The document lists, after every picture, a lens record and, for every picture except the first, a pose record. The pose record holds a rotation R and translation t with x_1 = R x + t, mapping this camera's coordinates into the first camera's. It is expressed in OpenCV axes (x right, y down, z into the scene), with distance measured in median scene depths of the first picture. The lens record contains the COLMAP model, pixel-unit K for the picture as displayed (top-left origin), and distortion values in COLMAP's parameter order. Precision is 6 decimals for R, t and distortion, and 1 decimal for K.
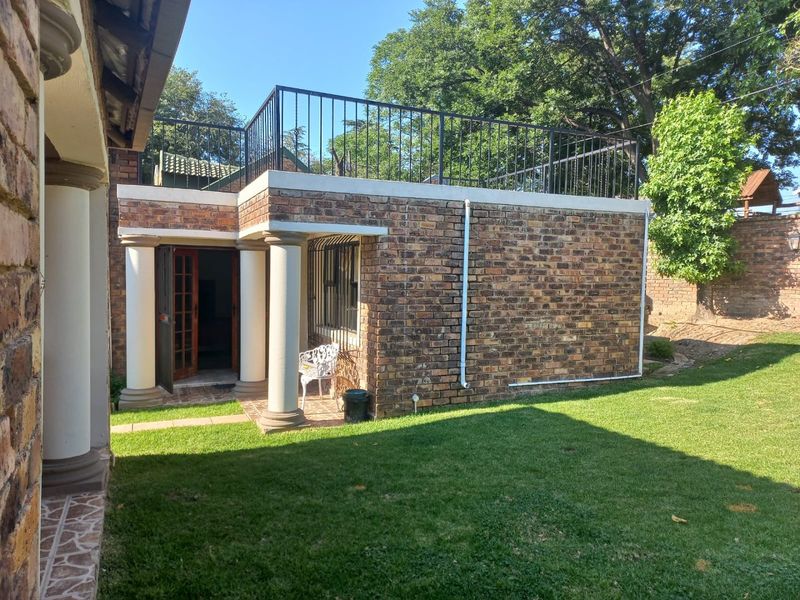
lens RADIAL K [[576.4, 0, 400.0], [0, 576.4, 300.0], [0, 0, 1]] dist [0.048193, 0.005320]
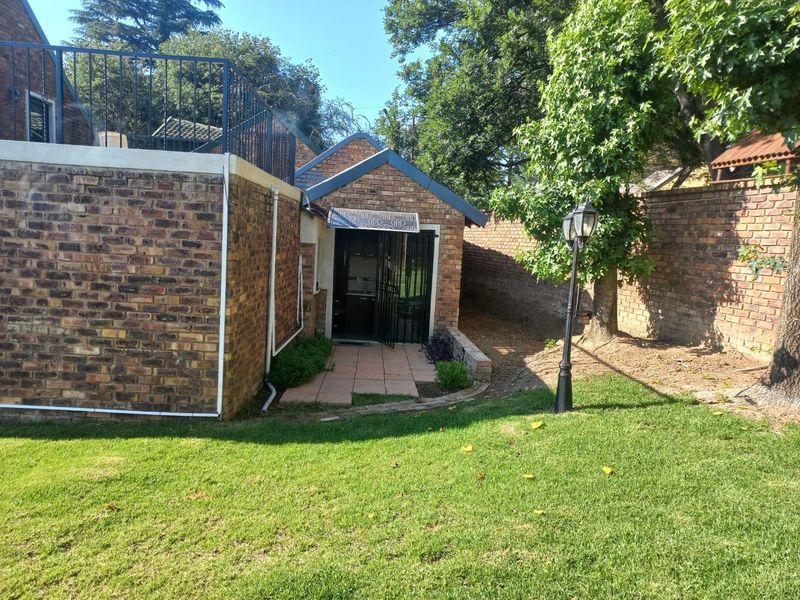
lens RADIAL K [[576.4, 0, 400.0], [0, 576.4, 300.0], [0, 0, 1]] dist [0.048193, 0.005320]
pose [[0.916720, 0.081172, -0.391197, 0.923728], [-0.062577, 0.996231, 0.060072, -0.062343], [0.394599, -0.030589, 0.918344, 0.498701]]
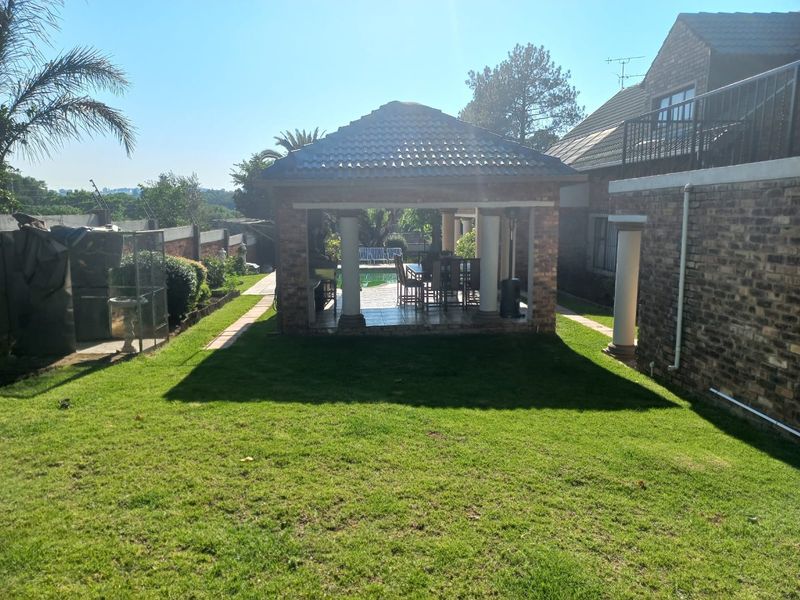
lens RADIAL K [[576.4, 0, 400.0], [0, 576.4, 300.0], [0, 0, 1]] dist [0.048193, 0.005320]
pose [[-0.338383, 0.132544, -0.931627, 1.117135], [-0.038457, 0.987255, 0.154427, -0.102976], [0.940222, 0.088083, -0.328974, 0.799711]]
